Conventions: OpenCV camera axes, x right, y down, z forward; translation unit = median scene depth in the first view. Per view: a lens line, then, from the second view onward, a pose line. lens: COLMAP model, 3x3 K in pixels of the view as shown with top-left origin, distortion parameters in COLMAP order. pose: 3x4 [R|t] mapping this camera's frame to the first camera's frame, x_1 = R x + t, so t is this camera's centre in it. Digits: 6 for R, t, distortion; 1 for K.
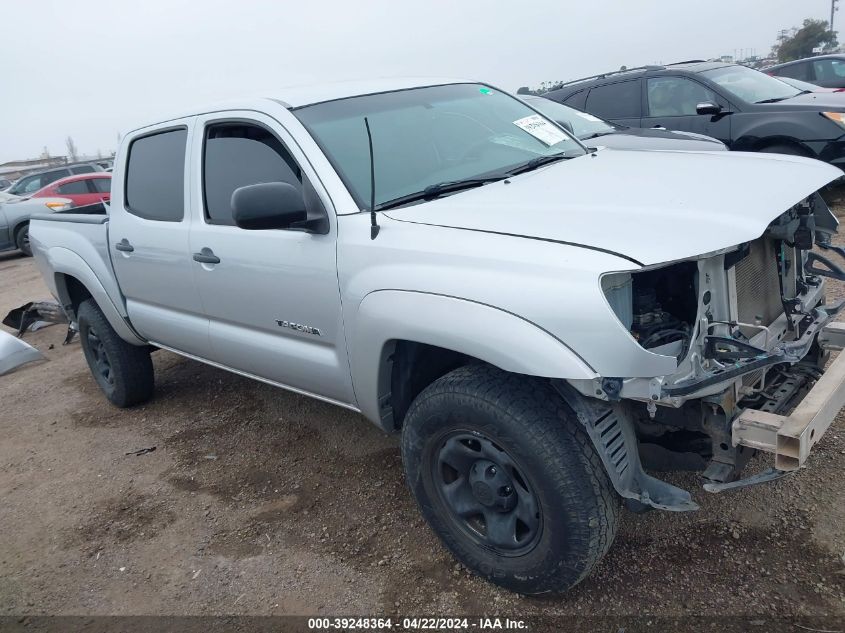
lens RADIAL K [[644.5, 0, 424.2], [0, 644.5, 316.5], [0, 0, 1]] dist [0.015632, -0.012169]
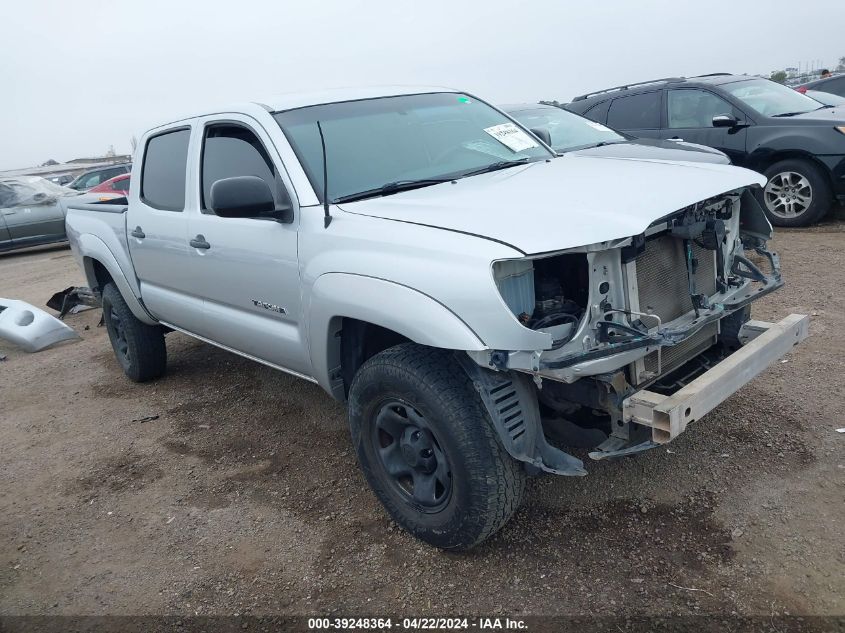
lens RADIAL K [[644.5, 0, 423.9], [0, 644.5, 316.0], [0, 0, 1]] dist [0.015632, -0.012169]
pose [[0.996761, 0.041594, -0.068829, 0.154645], [-0.042305, 0.999065, -0.008911, 0.032515], [0.068394, 0.011794, 0.997589, -0.104975]]
